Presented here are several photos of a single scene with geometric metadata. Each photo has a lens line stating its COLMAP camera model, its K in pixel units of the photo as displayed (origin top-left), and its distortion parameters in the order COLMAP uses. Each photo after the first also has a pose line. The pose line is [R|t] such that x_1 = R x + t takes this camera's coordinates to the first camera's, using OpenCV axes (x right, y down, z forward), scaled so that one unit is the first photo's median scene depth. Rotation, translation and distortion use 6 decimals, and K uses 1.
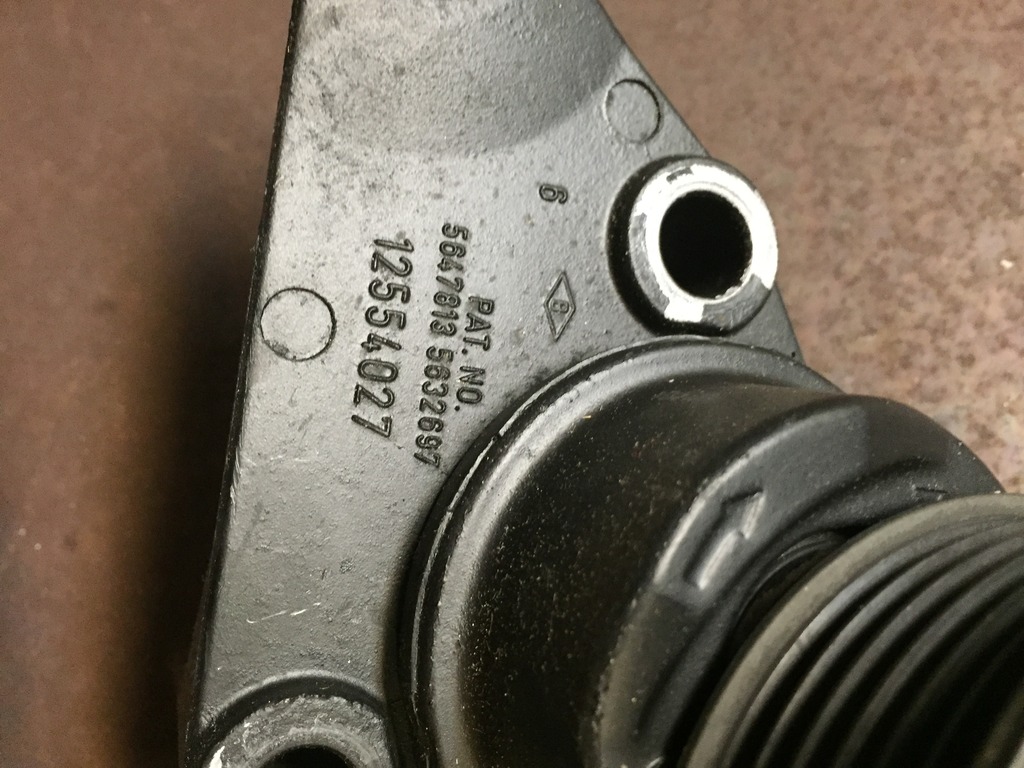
lens RADIAL K [[914.6, 0, 512.0], [0, 914.6, 384.0], [0, 0, 1]] dist [0.060324, -0.145147]
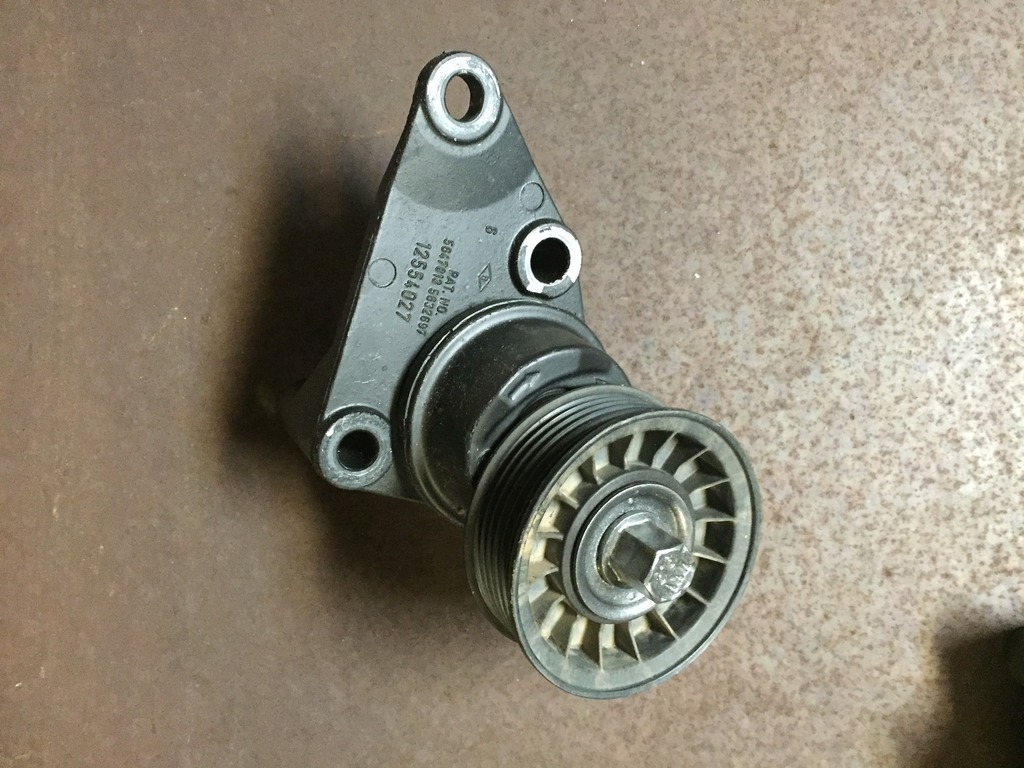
lens RADIAL K [[886.6, 0, 512.0], [0, 886.6, 384.0], [0, 0, 1]] dist [0.081919, -0.123441]
pose [[0.973642, 0.172144, 0.149627, -0.183797], [-0.201030, 0.957585, 0.206438, -0.322576], [-0.107743, -0.231077, 0.966951, -1.361019]]
